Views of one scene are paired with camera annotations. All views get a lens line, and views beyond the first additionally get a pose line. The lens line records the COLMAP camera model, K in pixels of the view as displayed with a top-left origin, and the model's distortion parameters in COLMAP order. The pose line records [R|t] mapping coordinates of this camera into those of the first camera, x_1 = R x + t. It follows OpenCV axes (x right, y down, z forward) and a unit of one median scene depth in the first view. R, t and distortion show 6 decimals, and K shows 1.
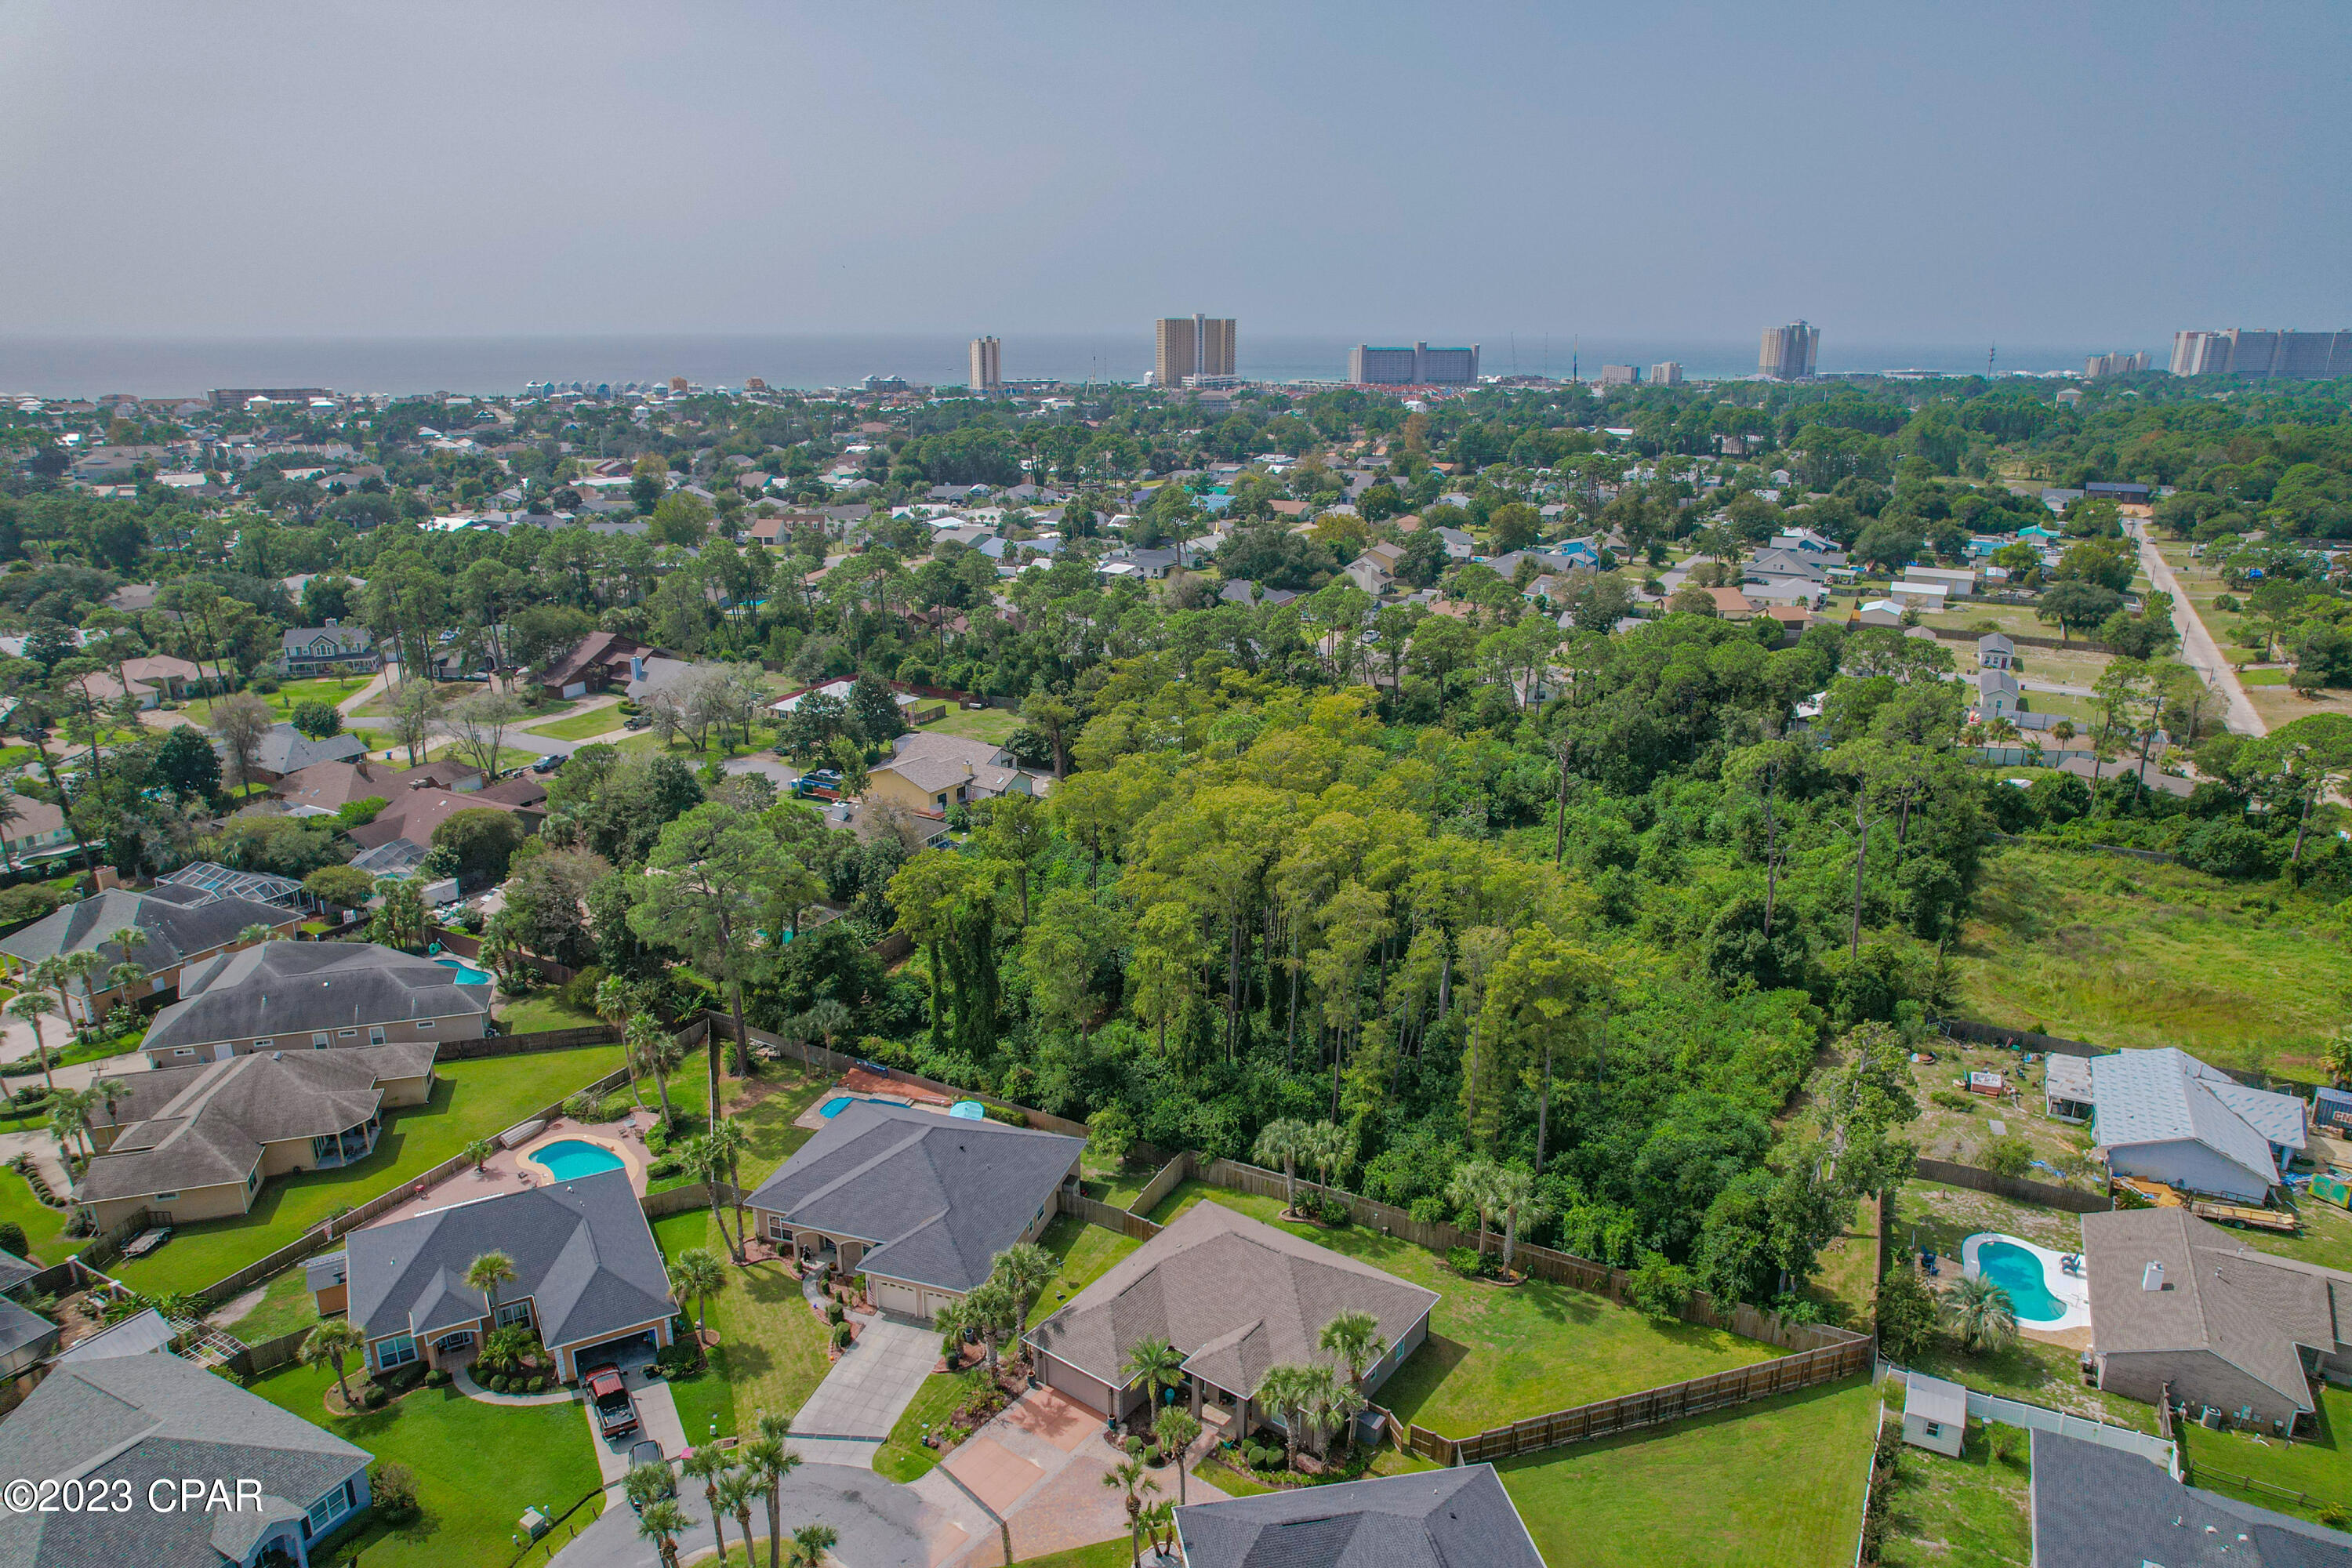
lens RADIAL K [[1506.4, 0, 1169.9], [0, 1506.4, 775.4], [0, 0, 1]] dist [-0.075373, 0.067534]
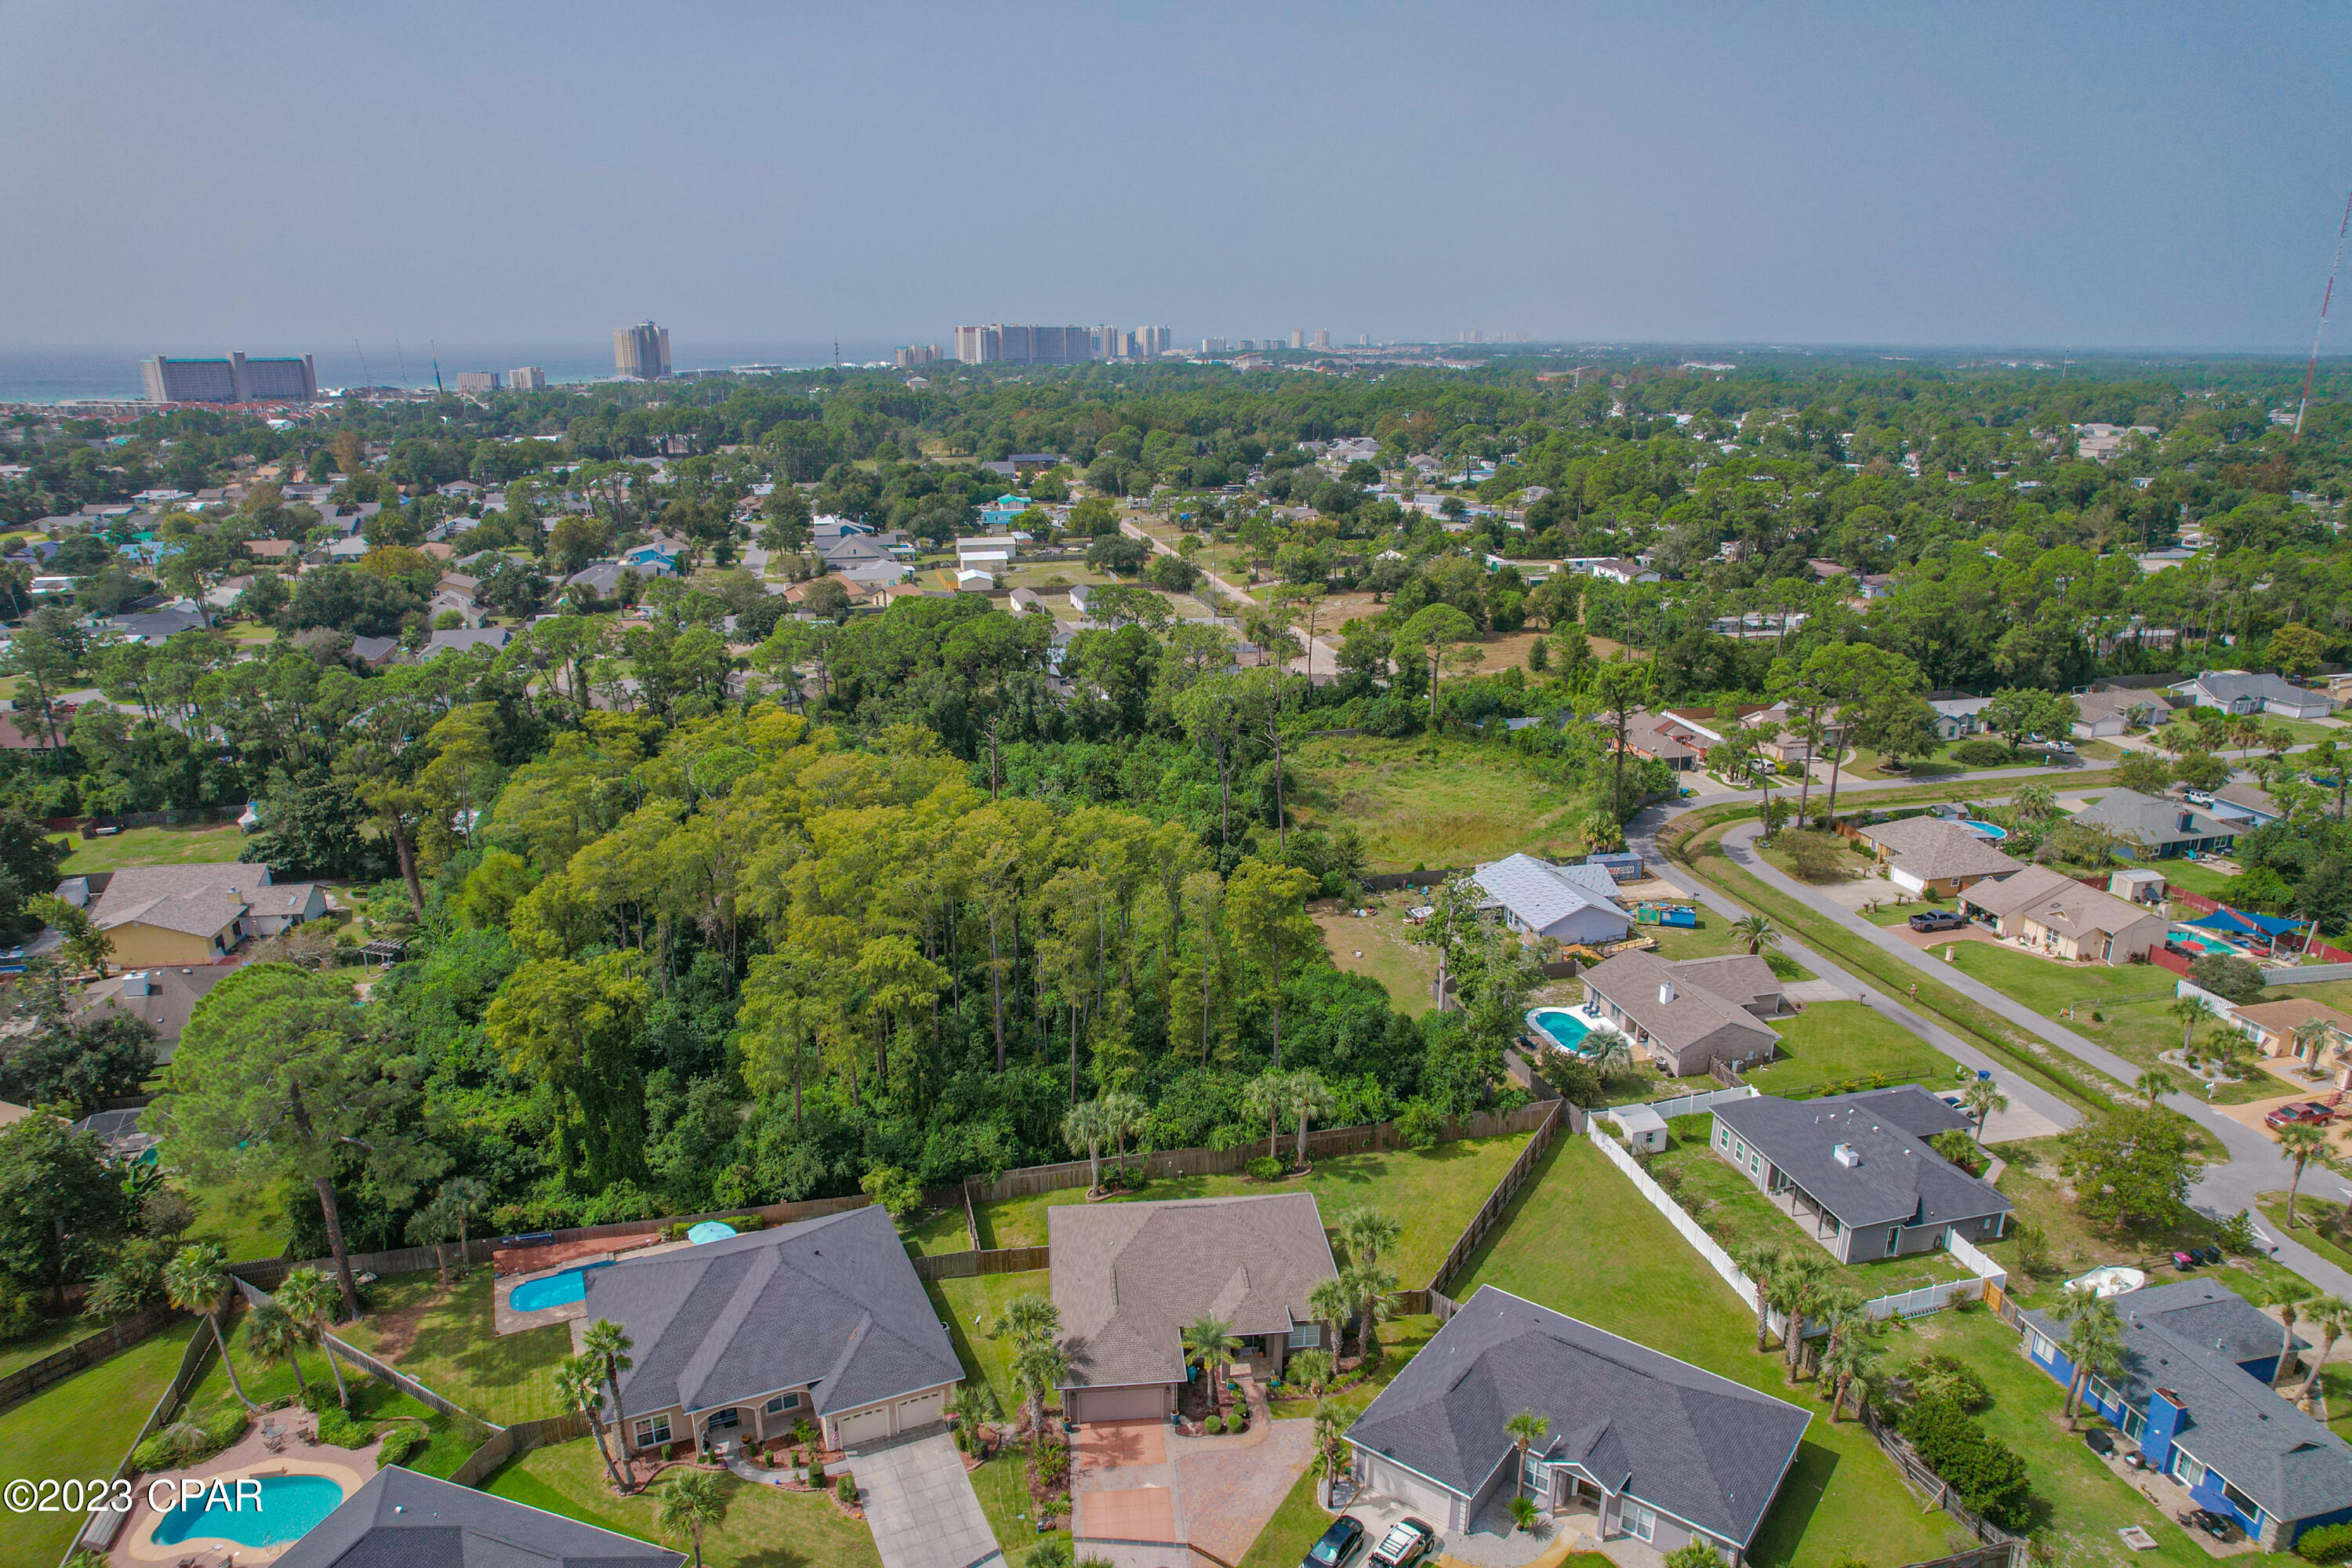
lens RADIAL K [[1506.4, 0, 1174.8], [0, 1506.4, 803.8], [0, 0, 1]] dist [-0.075373, 0.067534]
pose [[0.740412, -0.204649, 0.640241, -0.485645], [0.193999, 0.977051, 0.087957, -0.047921], [-0.643548, 0.059082, 0.763122, 0.169390]]
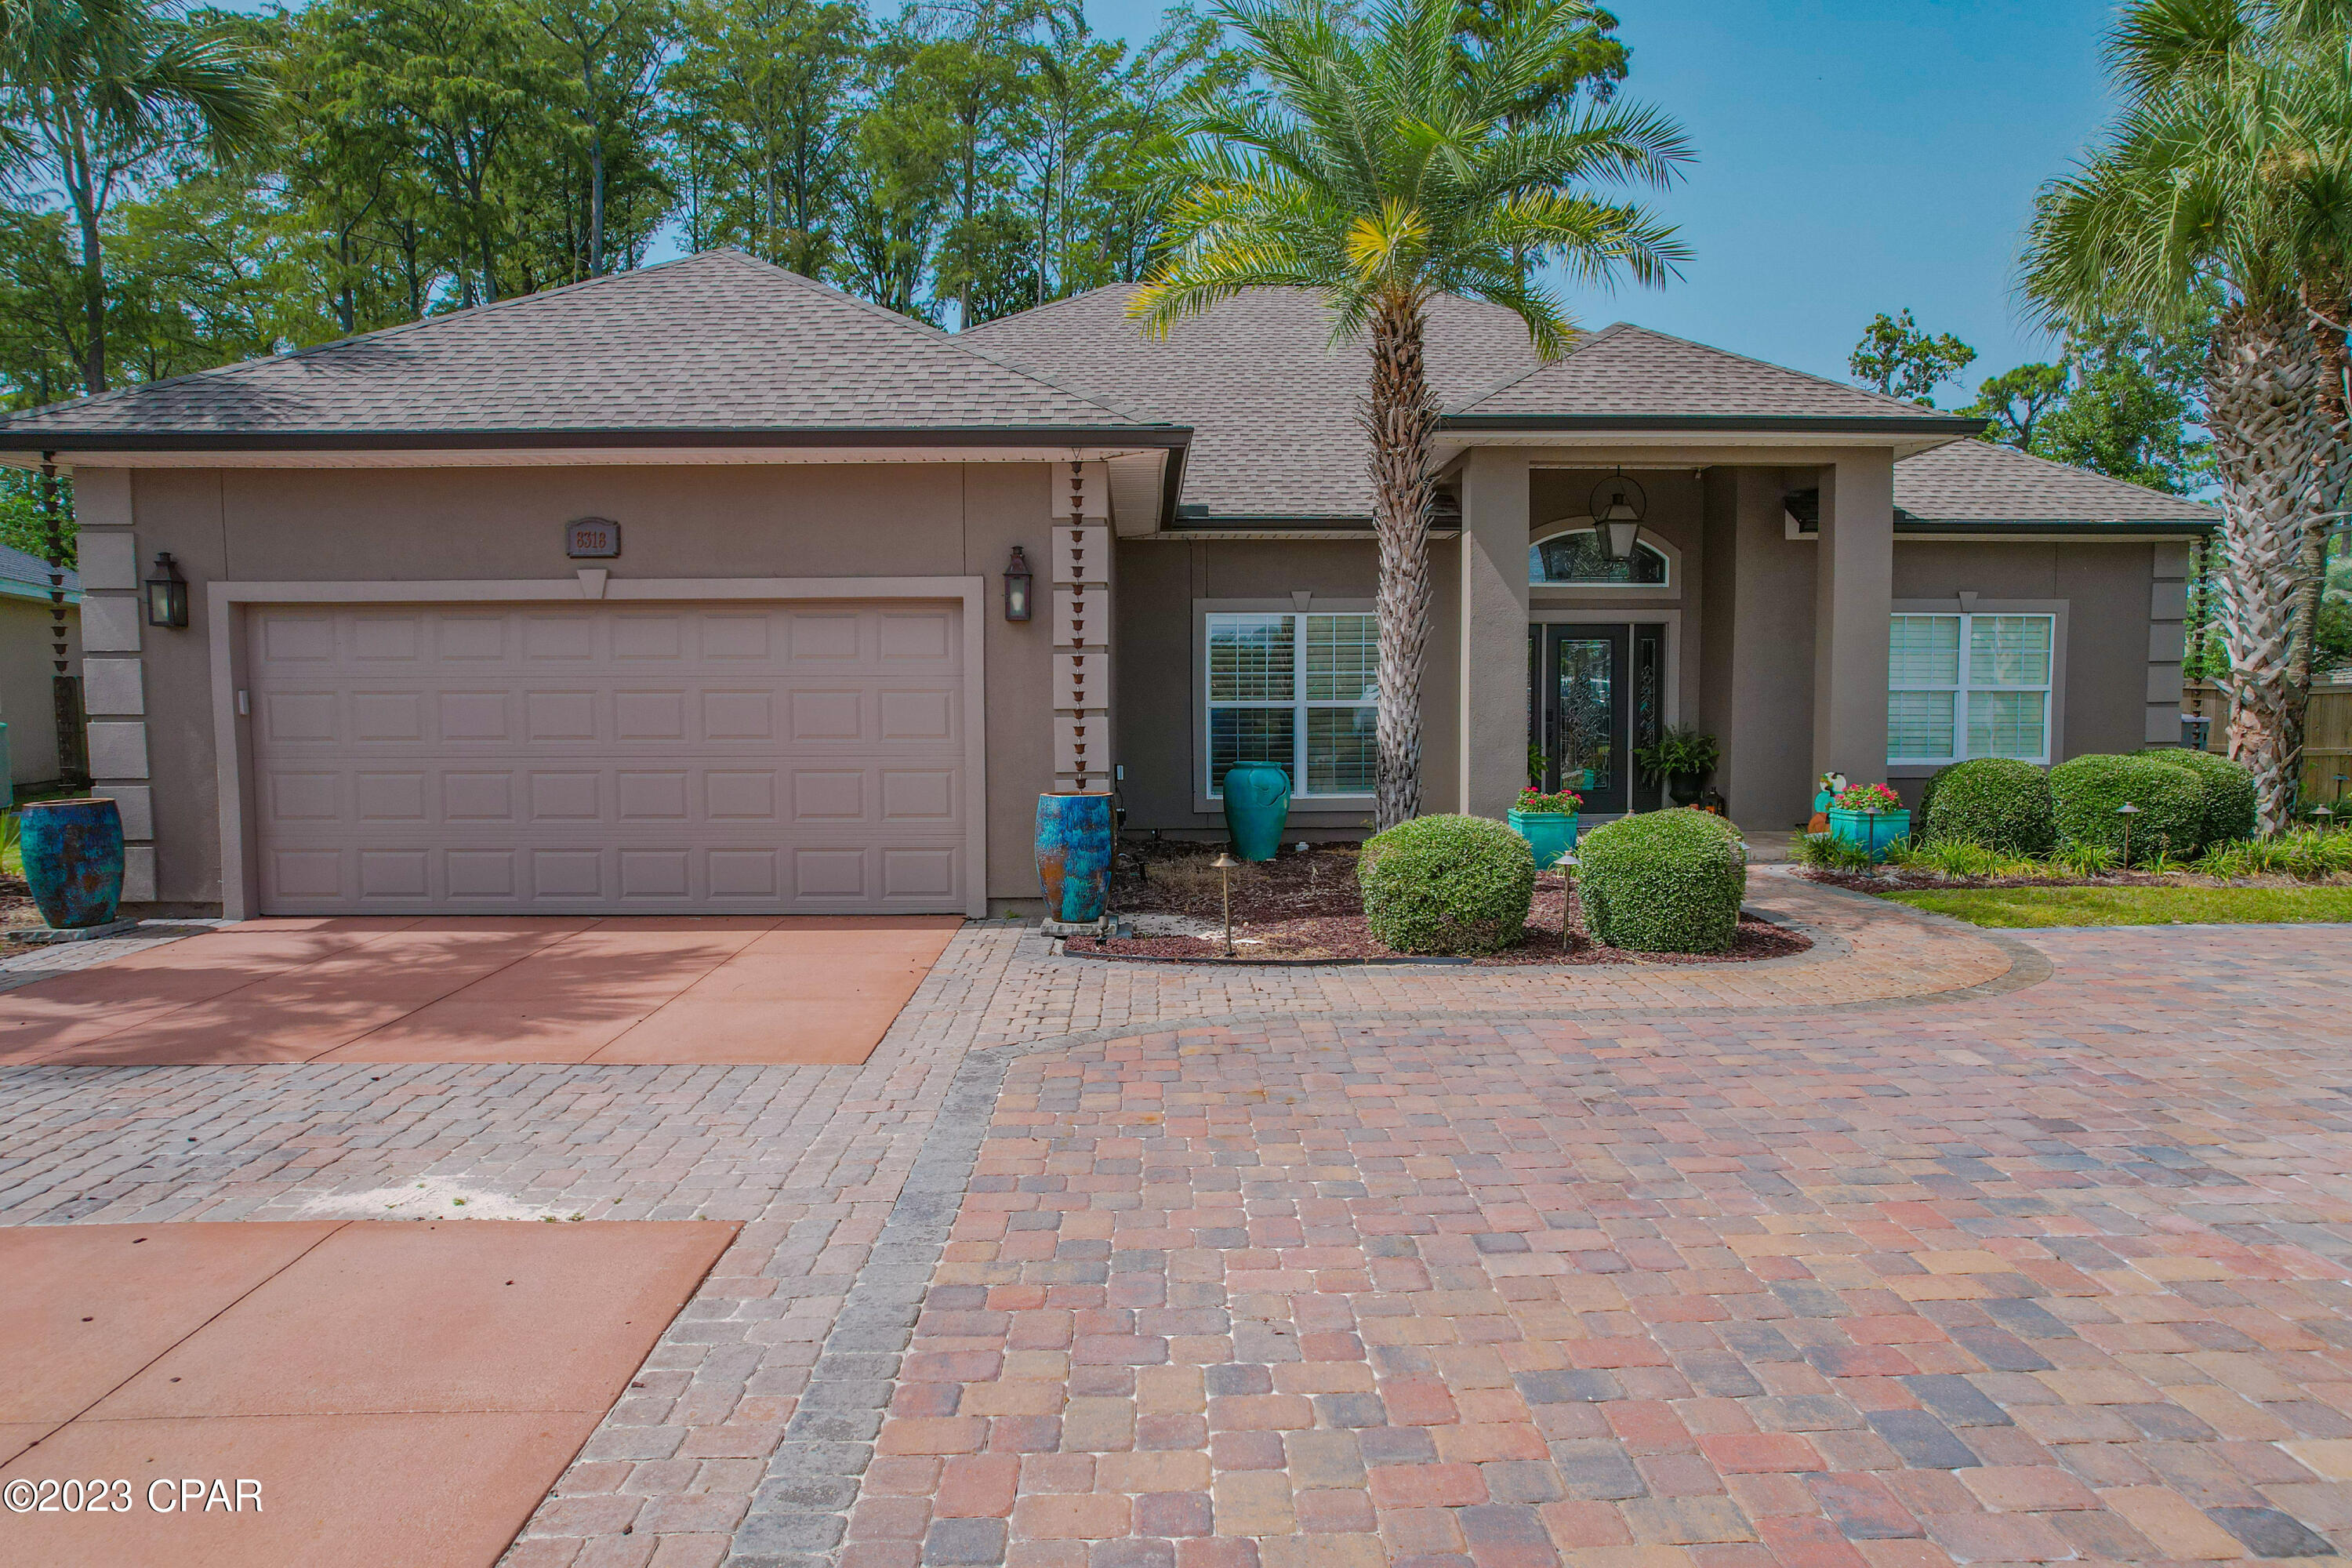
lens RADIAL K [[1506.4, 0, 1181.6], [0, 1506.4, 791.7], [0, 0, 1]] dist [-0.075373, 0.067534]
pose [[0.785989, -0.042223, 0.616796, -0.080933], [0.180682, 0.969796, -0.163857, 0.364326], [-0.591248, 0.240234, 0.769878, 0.740073]]
